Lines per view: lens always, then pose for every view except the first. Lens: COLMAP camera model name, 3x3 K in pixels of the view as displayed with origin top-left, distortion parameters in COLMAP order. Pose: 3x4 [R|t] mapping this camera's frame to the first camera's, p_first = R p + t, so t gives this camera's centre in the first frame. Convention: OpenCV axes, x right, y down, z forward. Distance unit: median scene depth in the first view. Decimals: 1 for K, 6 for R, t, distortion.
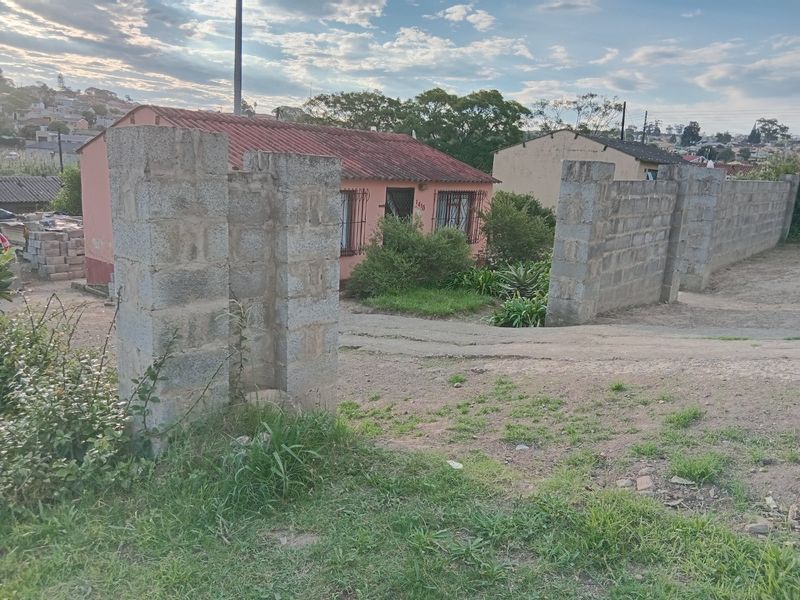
lens RADIAL K [[602.8, 0, 398.4], [0, 602.8, 325.5], [0, 0, 1]] dist [0.079086, -0.121442]
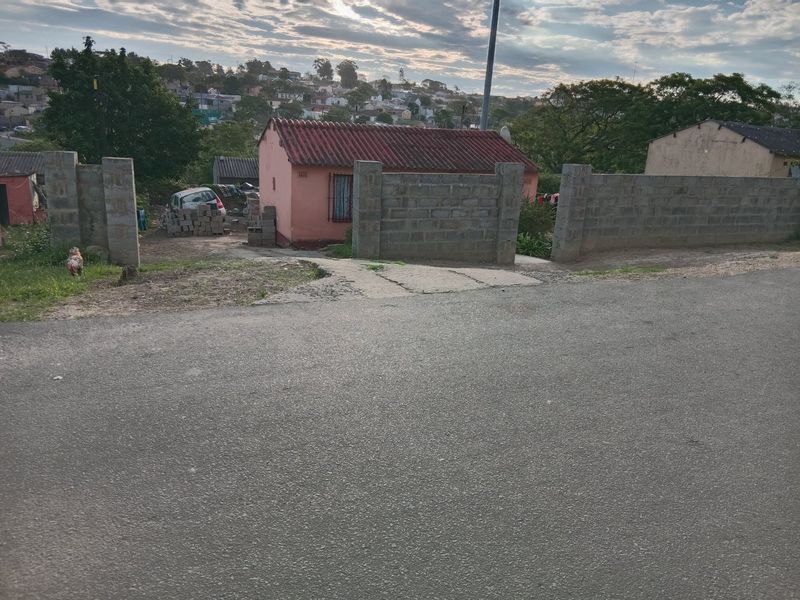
lens RADIAL K [[607.3, 0, 402.5], [0, 607.3, 300.0], [0, 0, 1]] dist [0.106631, -0.183838]
pose [[0.883848, 0.117432, -0.452793, 0.192461], [-0.125008, 0.992067, 0.013278, 0.011874], [0.450761, 0.044867, 0.891517, -0.069481]]
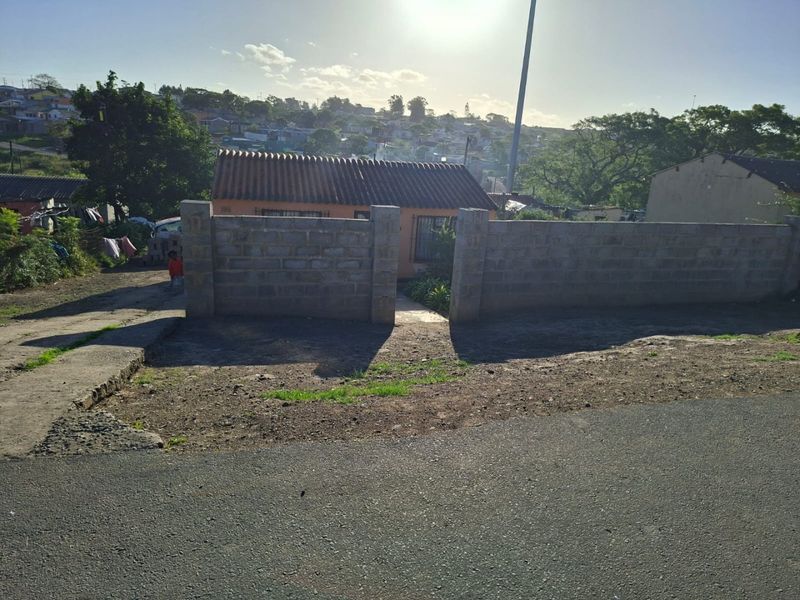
lens RADIAL K [[554.6, 0, 400.0], [0, 554.6, 300.0], [0, 0, 1]] dist [0.100304, -0.119639]
pose [[0.821817, 0.136042, -0.553272, 0.232055], [-0.159574, 0.987170, 0.005705, -0.020585], [0.546949, 0.083599, 0.832981, 0.031480]]
